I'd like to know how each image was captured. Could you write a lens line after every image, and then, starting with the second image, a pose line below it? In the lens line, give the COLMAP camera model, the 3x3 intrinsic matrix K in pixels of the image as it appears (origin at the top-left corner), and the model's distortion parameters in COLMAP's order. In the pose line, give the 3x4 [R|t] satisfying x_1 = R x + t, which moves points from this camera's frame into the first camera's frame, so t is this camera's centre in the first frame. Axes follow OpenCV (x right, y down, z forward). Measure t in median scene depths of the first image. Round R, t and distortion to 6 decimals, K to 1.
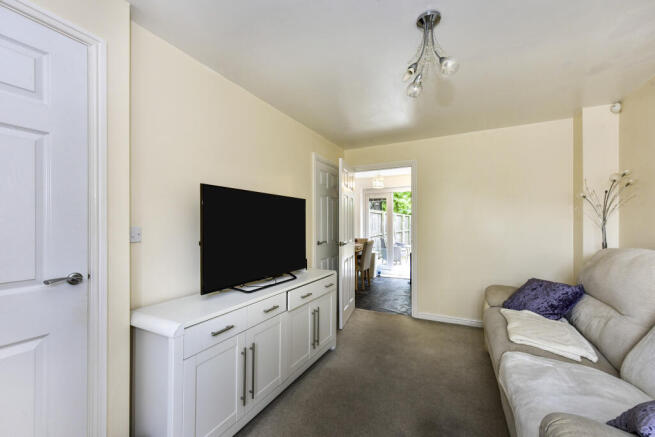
lens RADIAL K [[266.3, 0, 328.0], [0, 266.3, 226.8], [0, 0, 1]] dist [-0.000203, -0.000012]
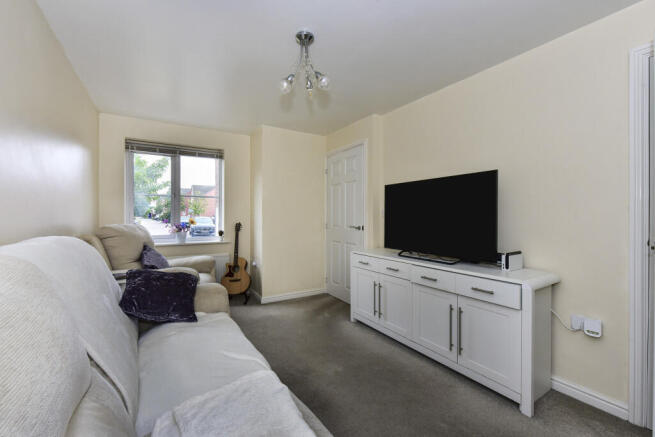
lens RADIAL K [[268.2, 0, 327.5], [0, 268.2, 218.5], [0, 0, 1]] dist [0.000004, 0.000005]
pose [[-0.500984, 0.000346, -0.865457, 1.258293], [-0.014821, 0.999850, 0.008980, 0.049741], [0.865330, 0.017325, -0.500903, 1.545885]]
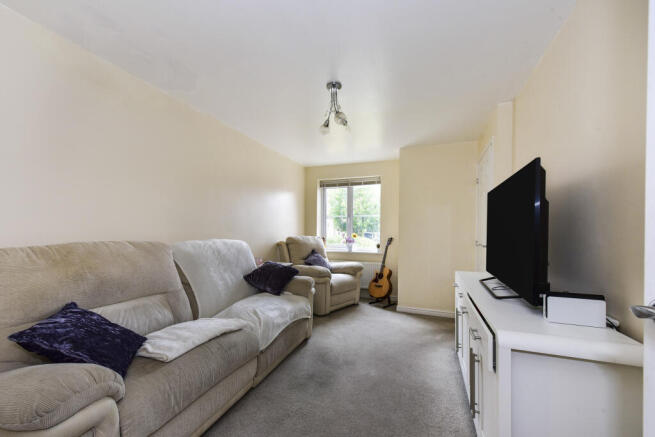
lens RADIAL K [[263.7, 0, 327.2], [0, 263.7, 232.4], [0, 0, 1]] dist [-0.000180, -0.000005]
pose [[-0.992895, -0.006662, -0.118804, 0.532159], [-0.008309, 0.999876, 0.013373, 0.042192], [0.118700, 0.014265, -0.992828, 2.251129]]
